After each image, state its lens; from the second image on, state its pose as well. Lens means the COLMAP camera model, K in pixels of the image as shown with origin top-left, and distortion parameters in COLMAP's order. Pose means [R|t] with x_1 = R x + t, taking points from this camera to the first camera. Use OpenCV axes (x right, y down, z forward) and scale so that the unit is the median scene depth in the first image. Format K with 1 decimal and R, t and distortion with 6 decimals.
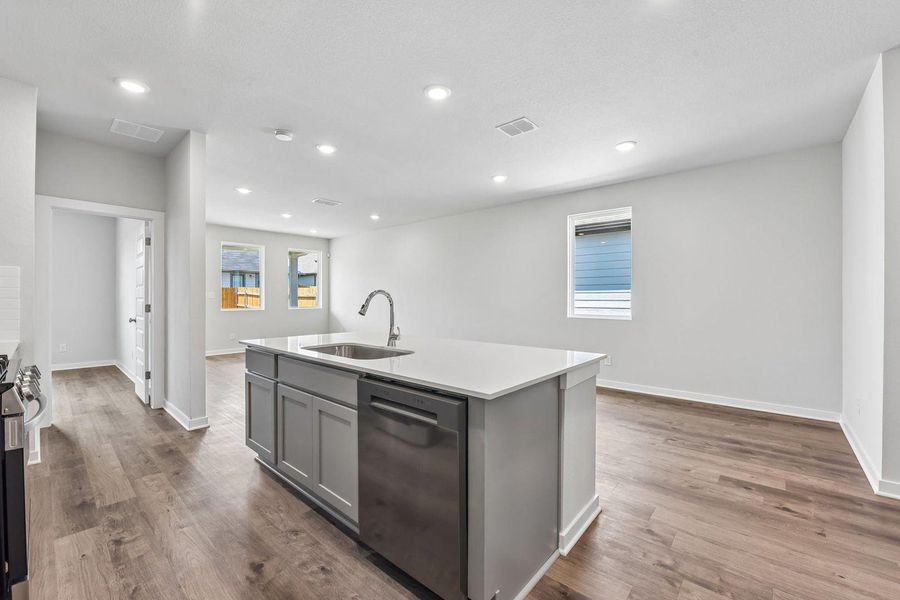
lens RADIAL K [[369.4, 0, 451.9], [0, 369.4, 297.8], [0, 0, 1]] dist [-0.016080, -0.000838]
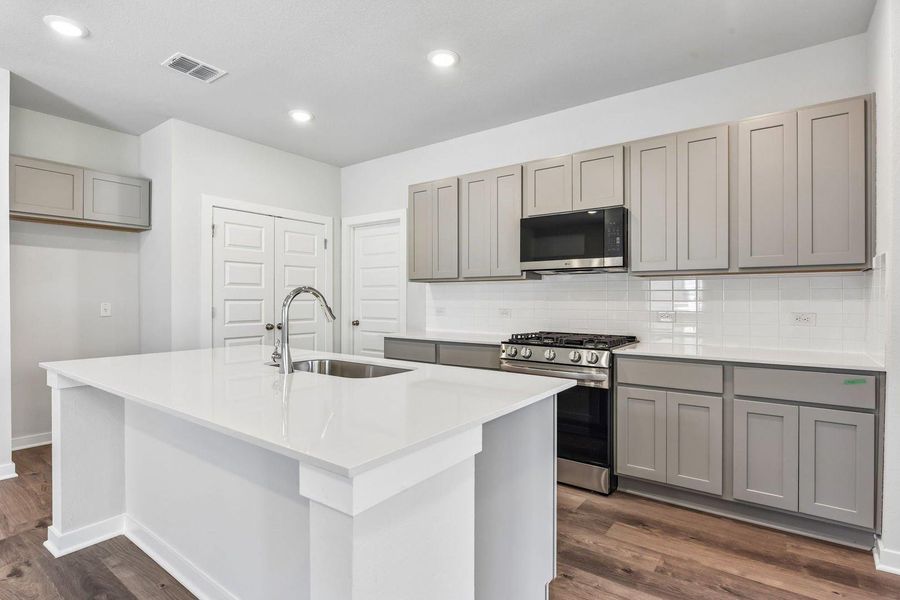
lens RADIAL K [[454.2, 0, 461.8], [0, 454.2, 301.6], [0, 0, 1]] dist [-0.001185, -0.003357]
pose [[-0.994027, -0.002675, -0.109105, -0.313154], [-0.003398, 0.999974, 0.006436, -0.002046], [0.109085, 0.006768, -0.994009, 1.498032]]
